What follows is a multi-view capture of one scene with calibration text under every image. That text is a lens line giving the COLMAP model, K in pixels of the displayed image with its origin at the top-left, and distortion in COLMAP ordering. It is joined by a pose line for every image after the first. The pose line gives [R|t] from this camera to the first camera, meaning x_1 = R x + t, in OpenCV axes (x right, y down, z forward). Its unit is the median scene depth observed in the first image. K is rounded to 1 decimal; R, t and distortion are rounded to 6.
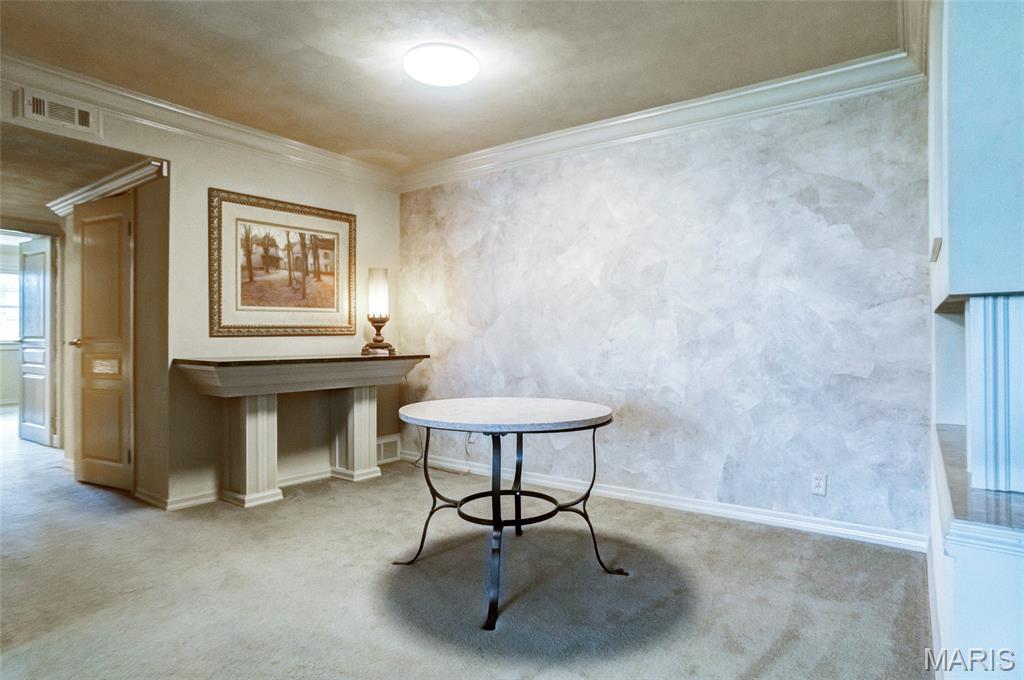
lens RADIAL K [[572.8, 0, 521.6], [0, 572.8, 333.5], [0, 0, 1]] dist [-0.035173, 0.006846]
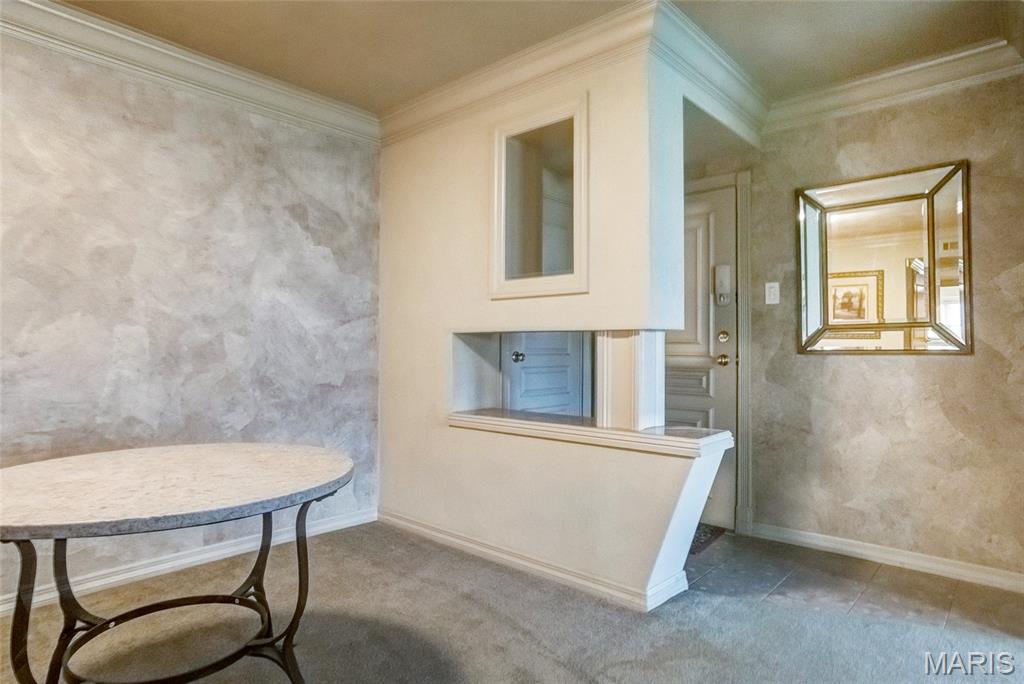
lens RADIAL K [[572.8, 0, 521.8], [0, 572.8, 346.7], [0, 0, 1]] dist [-0.035173, 0.006846]
pose [[0.114793, 0.008138, 0.993356, -0.450812], [-0.006364, 0.999952, -0.007456, 0.005663], [-0.993369, -0.005466, 0.114840, 0.464183]]
